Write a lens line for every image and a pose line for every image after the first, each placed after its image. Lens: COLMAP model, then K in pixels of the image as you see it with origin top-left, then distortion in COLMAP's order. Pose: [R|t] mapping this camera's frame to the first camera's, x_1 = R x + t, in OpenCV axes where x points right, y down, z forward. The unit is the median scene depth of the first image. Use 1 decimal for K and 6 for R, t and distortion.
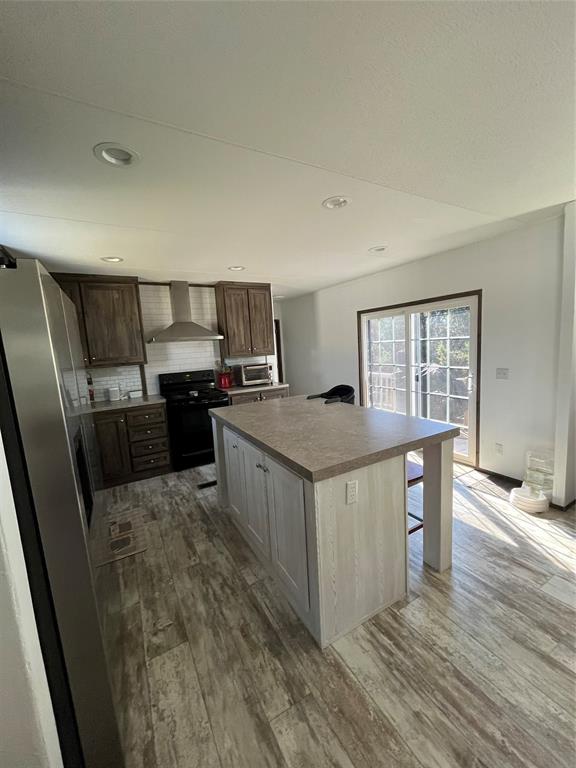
lens RADIAL K [[309.8, 0, 290.9], [0, 309.8, 383.3], [0, 0, 1]] dist [-0.003161, 0.000335]
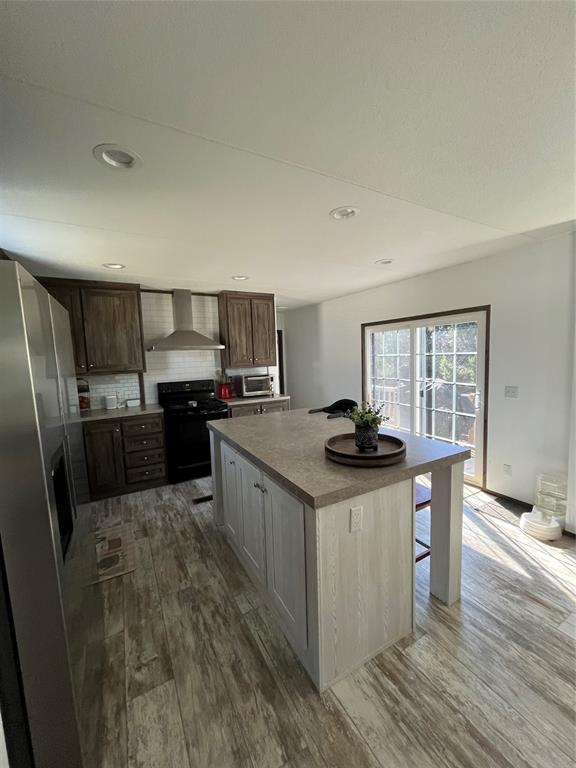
lens RADIAL K [[309.8, 0, 290.9], [0, 309.8, 383.3], [0, 0, 1]] dist [-0.003161, 0.000335]
pose [[0.999688, 0.024637, -0.004219, -0.002726], [-0.024762, 0.999164, -0.032518, -0.013320], [0.003415, 0.032612, 0.999462, 0.043950]]
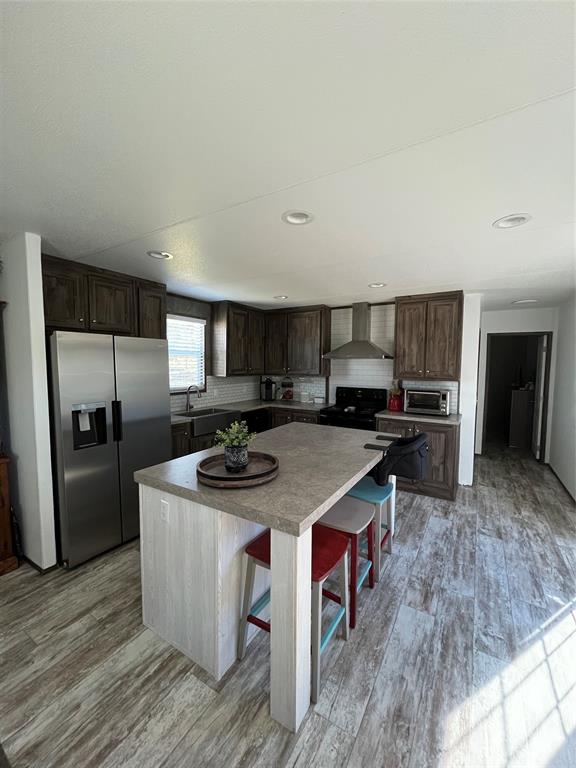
lens RADIAL K [[309.8, 0, 290.9], [0, 309.8, 383.3], [0, 0, 1]] dist [-0.003161, 0.000335]
pose [[0.483209, 0.116724, -0.867689, 0.929538], [-0.143250, 0.988257, 0.053168, -0.151396], [0.863706, 0.098605, 0.494256, 0.571458]]
